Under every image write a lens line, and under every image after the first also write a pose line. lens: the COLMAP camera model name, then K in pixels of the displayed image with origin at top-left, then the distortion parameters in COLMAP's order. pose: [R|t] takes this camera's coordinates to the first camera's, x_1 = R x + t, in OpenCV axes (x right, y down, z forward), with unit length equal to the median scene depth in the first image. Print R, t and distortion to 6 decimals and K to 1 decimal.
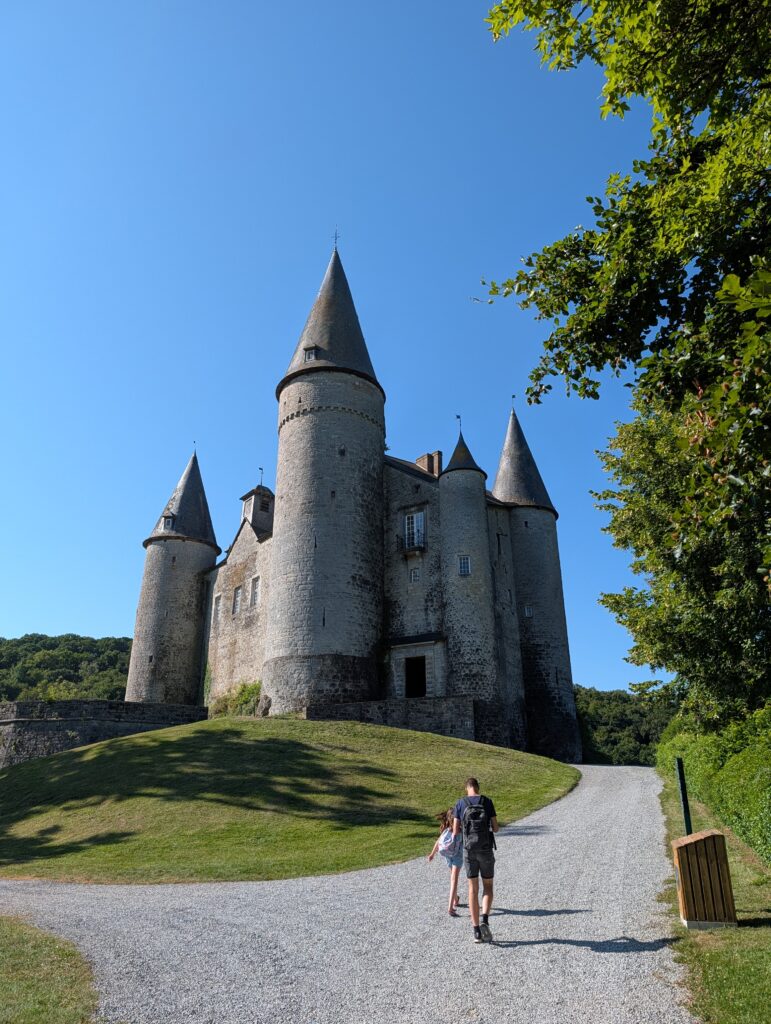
lens RADIAL K [[741.7, 0, 384.4], [0, 741.7, 516.0], [0, 0, 1]] dist [0.030076, -0.002561]
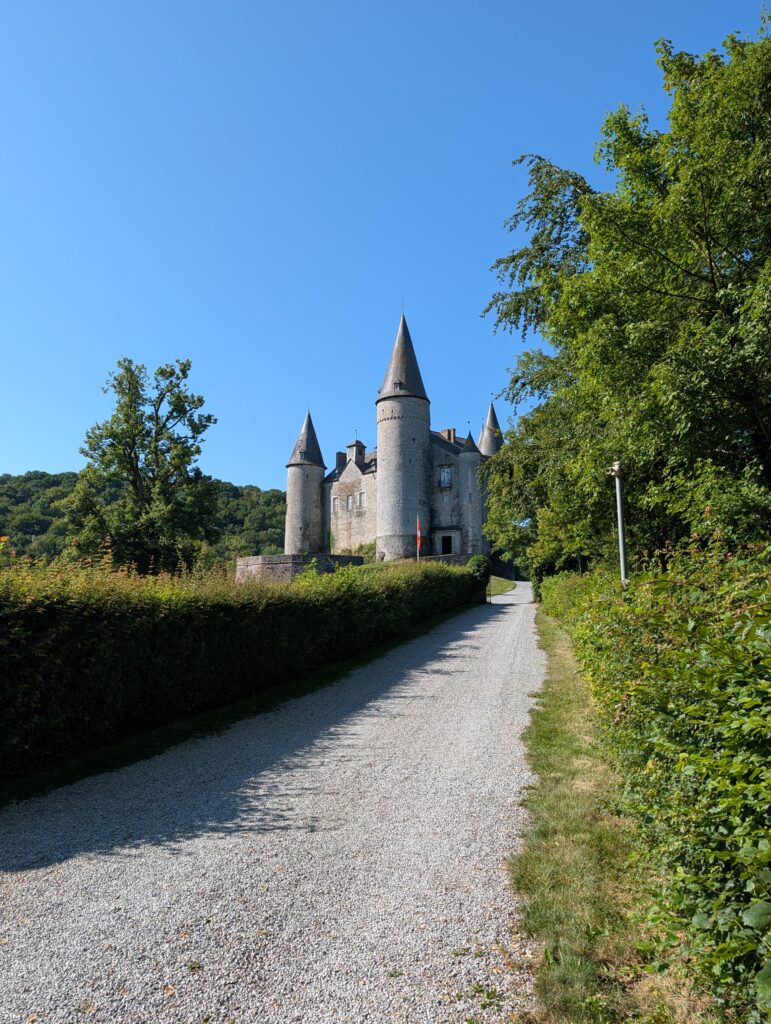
lens RADIAL K [[741.7, 0, 380.9], [0, 741.7, 512.6], [0, 0, 1]] dist [0.030076, -0.002561]
pose [[0.996483, 0.016964, 0.082059, -0.312438], [-0.034683, 0.974968, 0.219622, -0.335577], [-0.076279, -0.221696, 0.972128, -1.061094]]
